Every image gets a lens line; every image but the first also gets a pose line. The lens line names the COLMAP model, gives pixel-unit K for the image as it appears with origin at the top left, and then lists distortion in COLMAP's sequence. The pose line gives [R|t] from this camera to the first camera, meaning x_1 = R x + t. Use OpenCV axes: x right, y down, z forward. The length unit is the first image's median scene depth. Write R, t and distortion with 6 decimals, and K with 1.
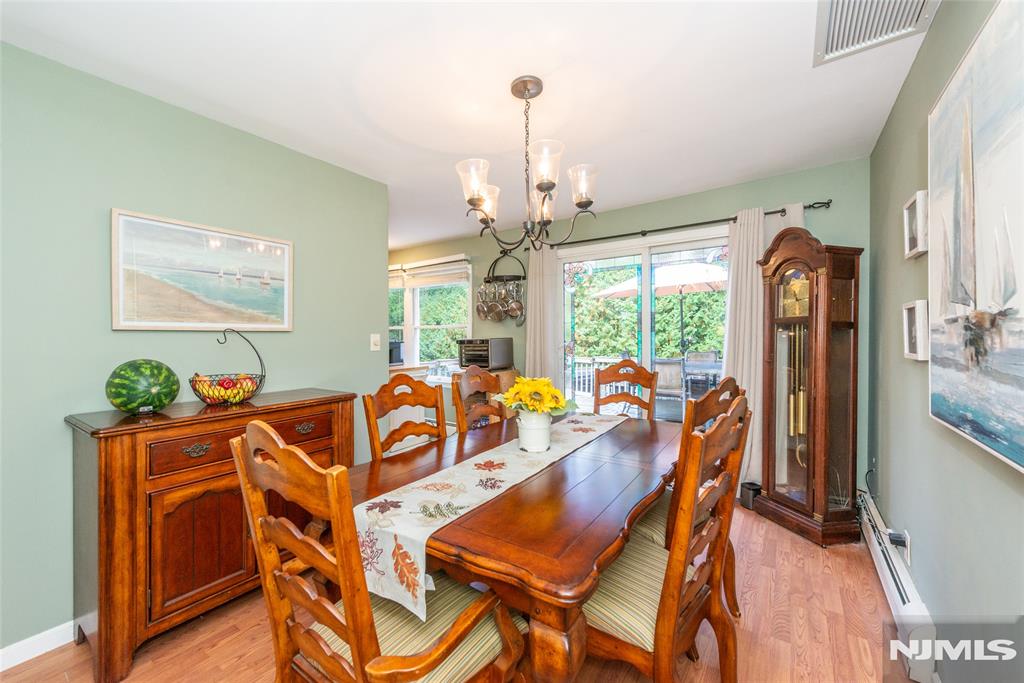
lens RADIAL K [[401.3, 0, 512.5], [0, 401.3, 336.8], [0, 0, 1]] dist [0.011297, -0.000237]
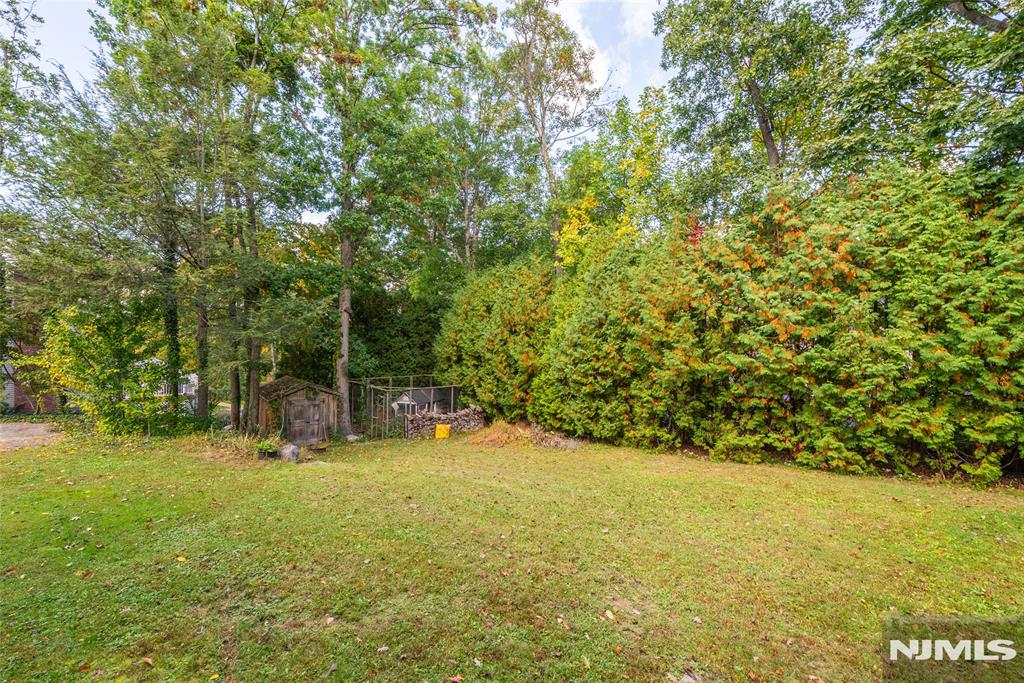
lens RADIAL K [[428.3, 0, 503.8], [0, 428.3, 337.6], [0, 0, 1]] dist [0.000079, 0.000155]
pose [[0.990384, 0.016001, -0.137416, -0.102203], [-0.014971, 0.999852, 0.008525, 0.014375], [0.137532, -0.006385, 0.990477, 0.486676]]
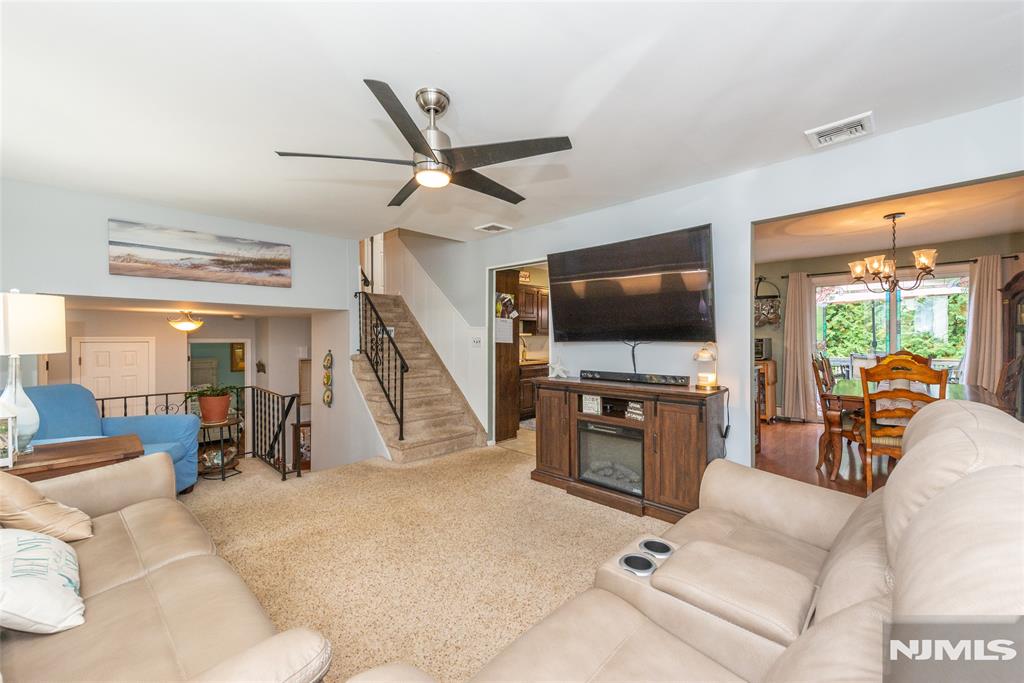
lens RADIAL K [[401.3, 0, 519.8], [0, 401.3, 340.3], [0, 0, 1]] dist [0.011297, -0.000237]
pose [[0.986101, 0.003561, -0.166109, -0.162861], [-0.003493, 0.999994, 0.000704, 0.003389], [0.166110, -0.000114, 0.986107, -0.148980]]
